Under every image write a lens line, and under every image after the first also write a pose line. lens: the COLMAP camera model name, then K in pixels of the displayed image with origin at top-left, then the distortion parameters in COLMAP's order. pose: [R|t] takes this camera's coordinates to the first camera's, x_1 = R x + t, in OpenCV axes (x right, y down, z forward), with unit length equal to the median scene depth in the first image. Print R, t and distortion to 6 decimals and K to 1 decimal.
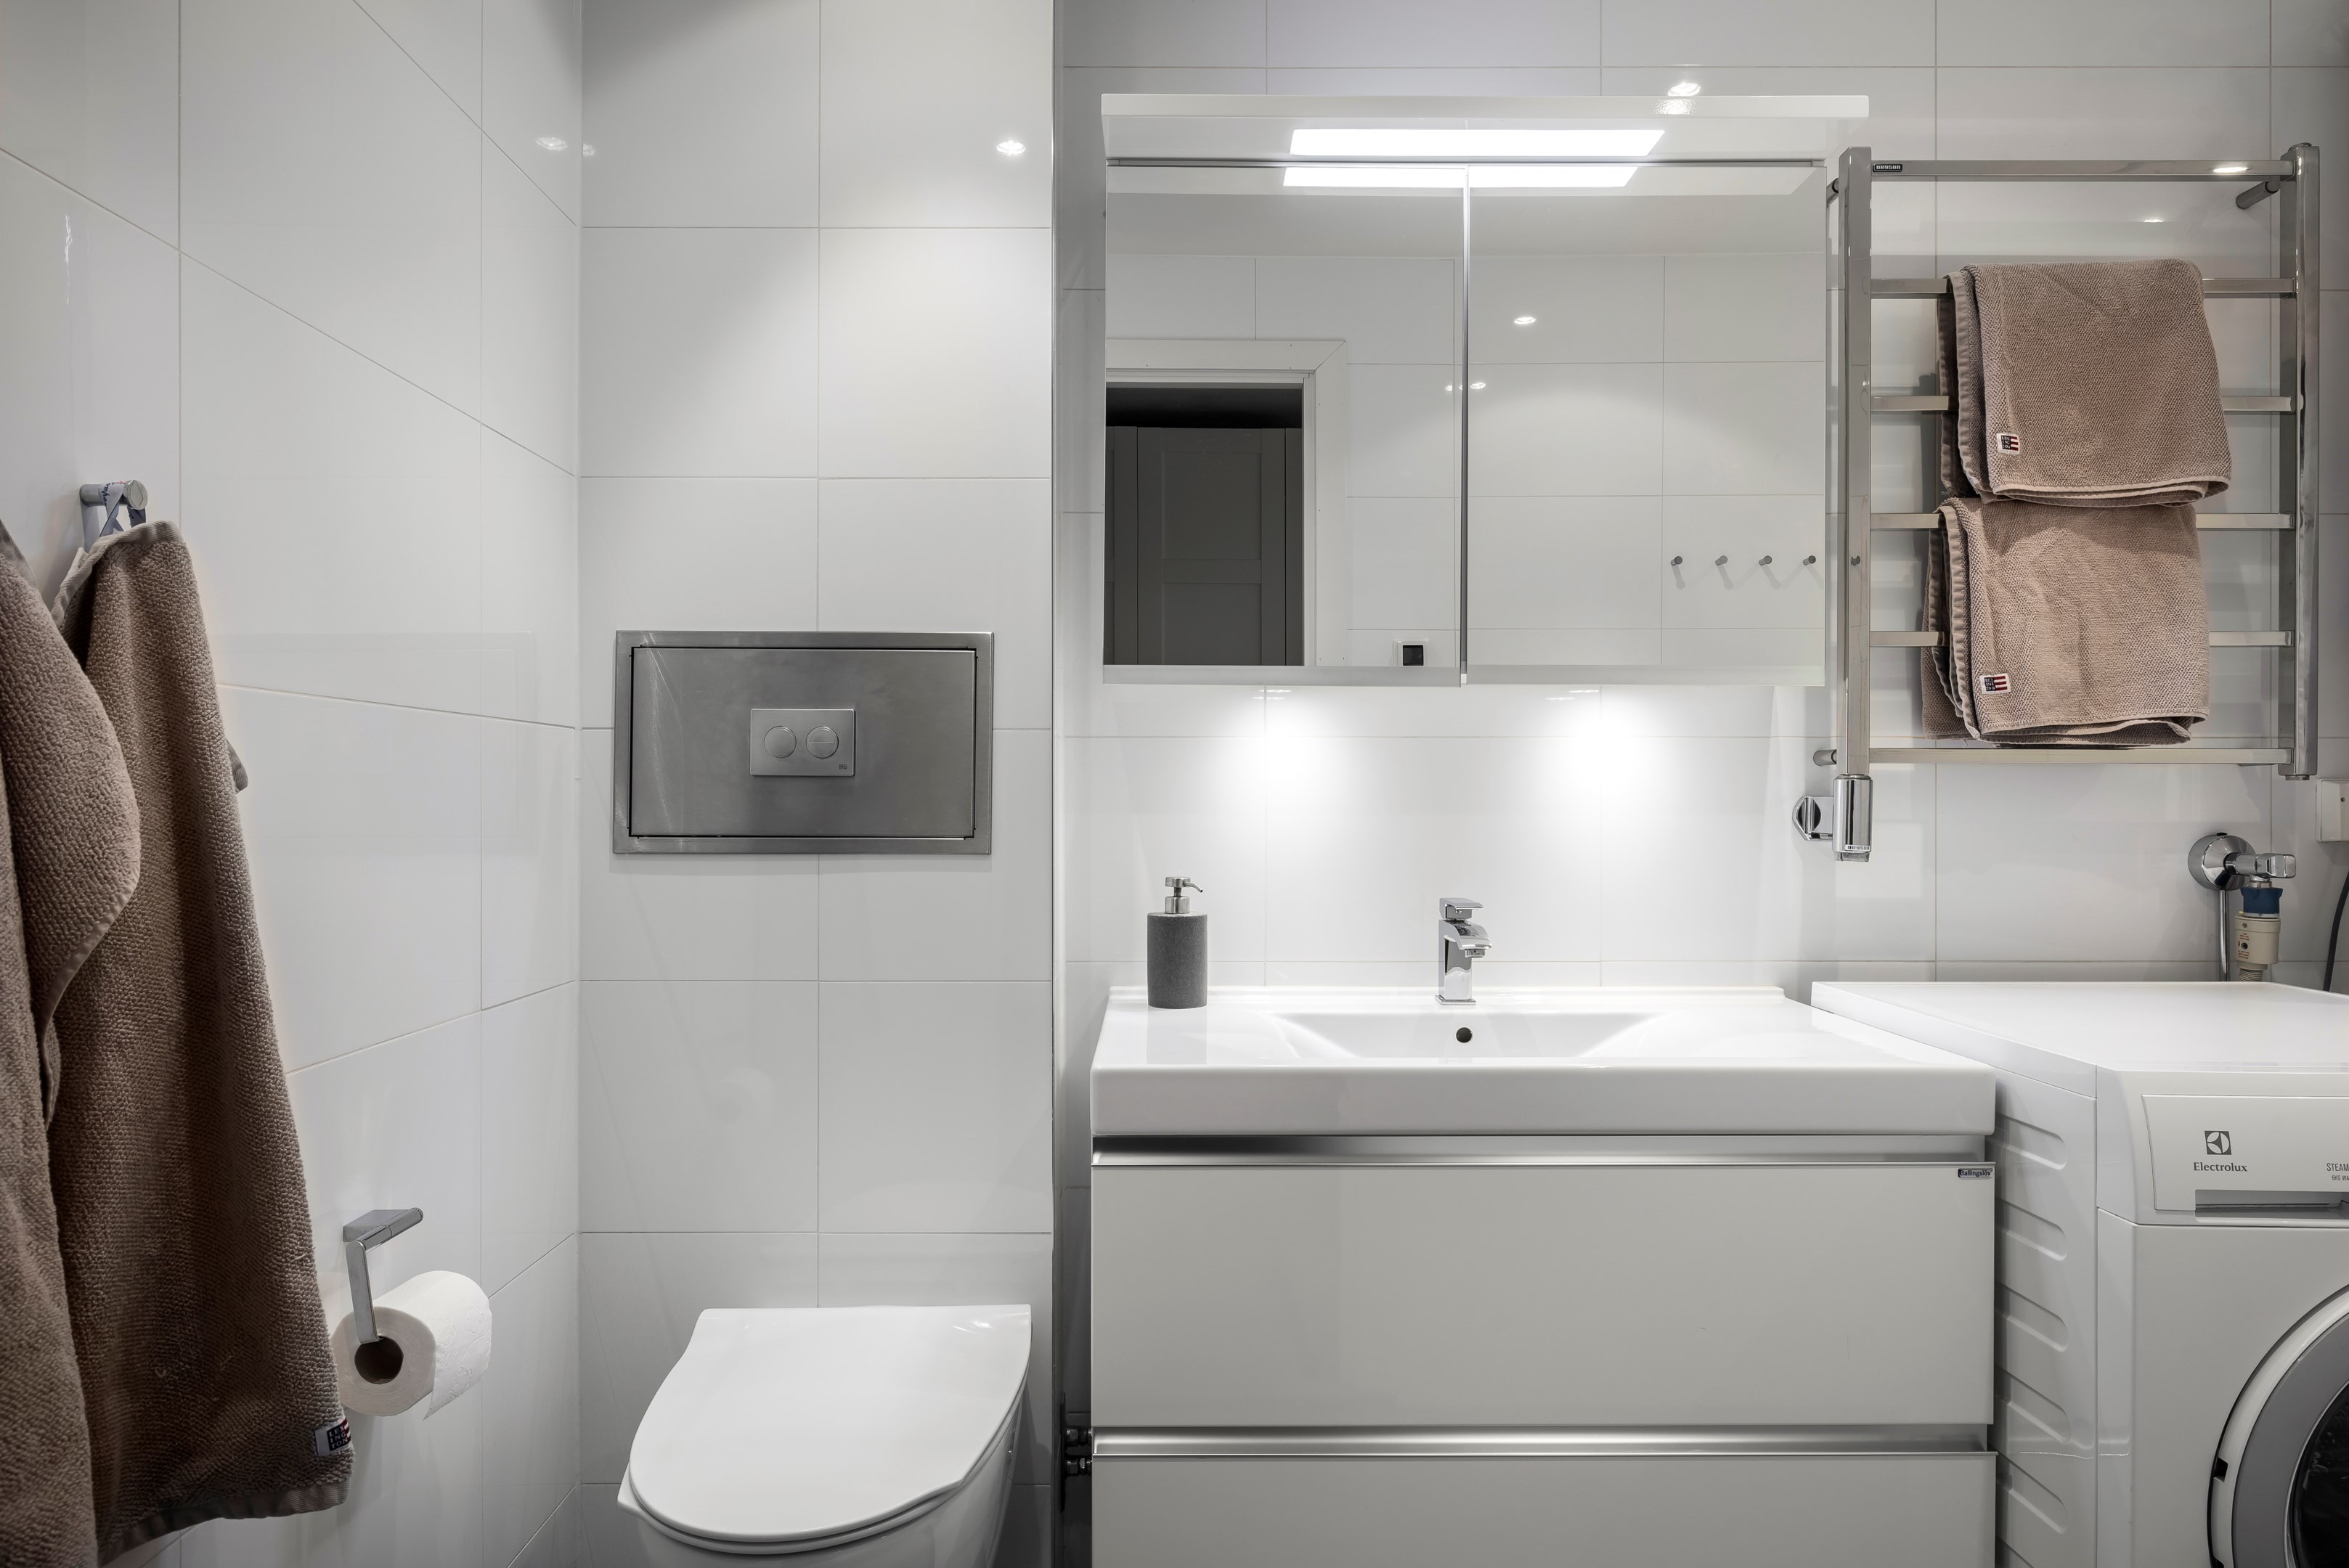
lens RADIAL K [[1415.4, 0, 1178.3], [0, 1415.4, 785.1], [0, 0, 1]] dist [0.000025, -0.000520]
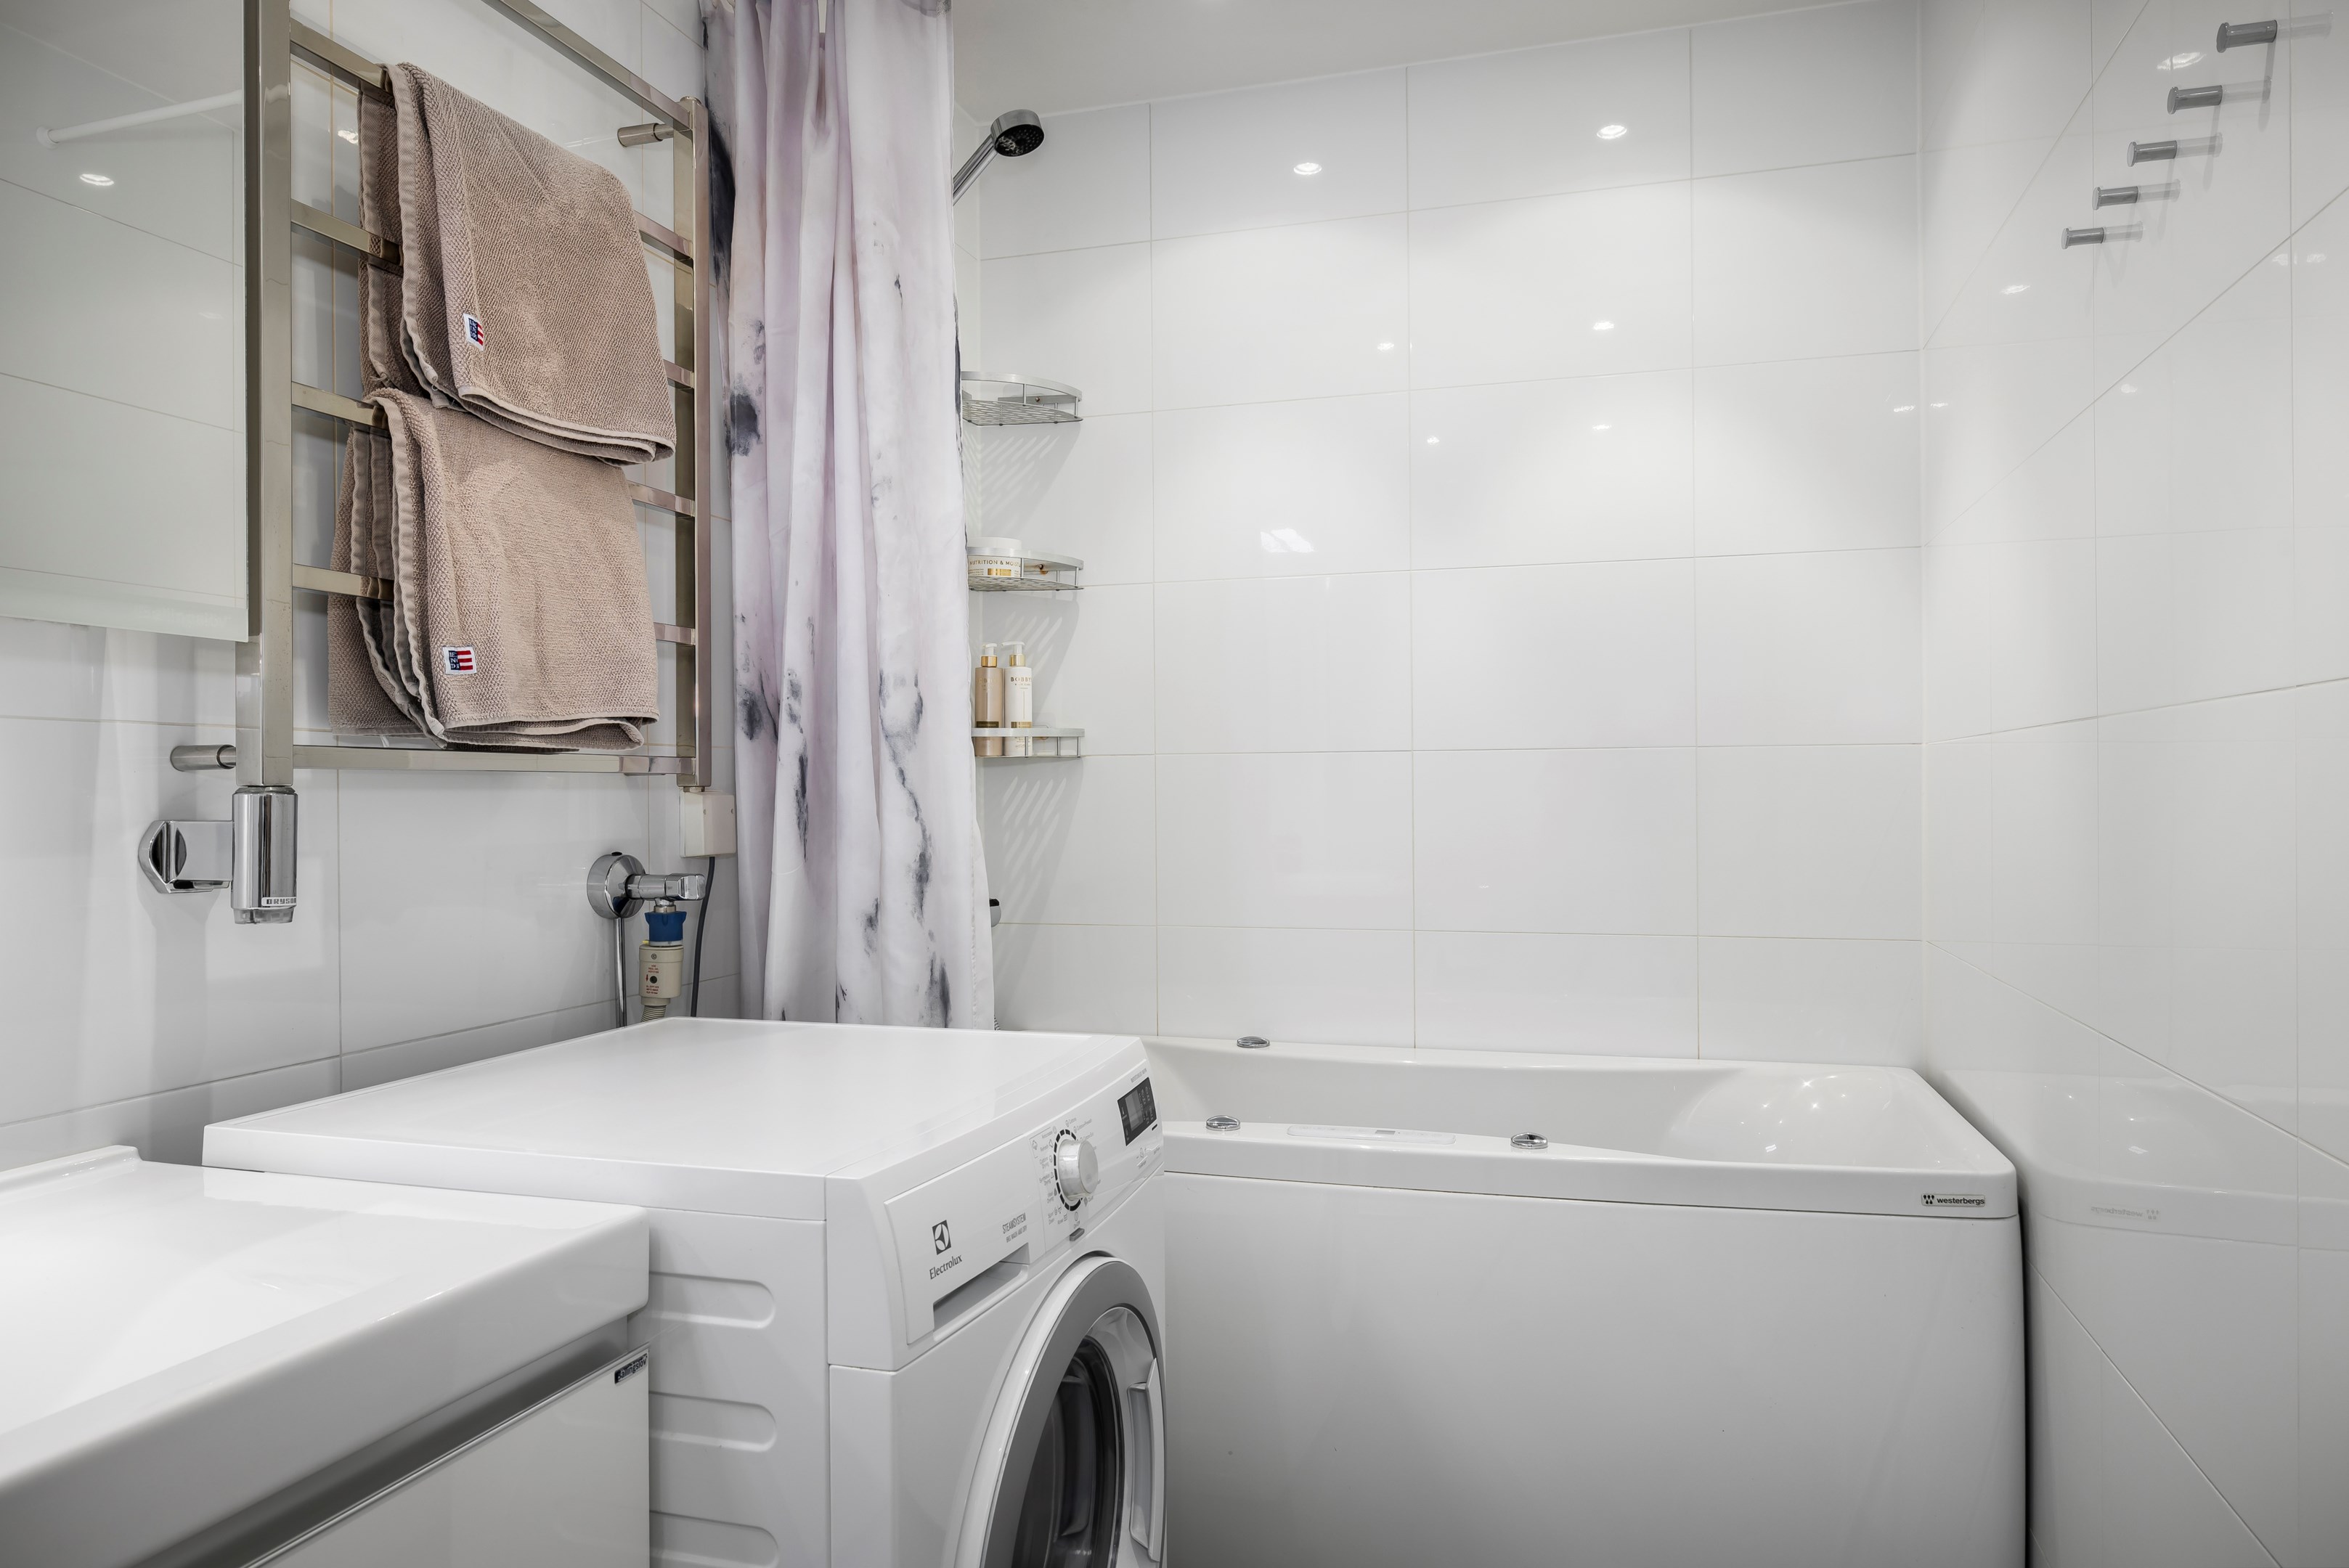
lens RADIAL K [[1515.4, 0, 1177.8], [0, 1515.4, 787.9], [0, 0, 1]] dist [-0.001289, 0.003822]
pose [[0.303447, -0.002435, 0.952845, -0.047063], [-0.000833, 0.999996, 0.002821, -0.008915], [-0.952848, -0.001650, 0.303444, 0.410674]]
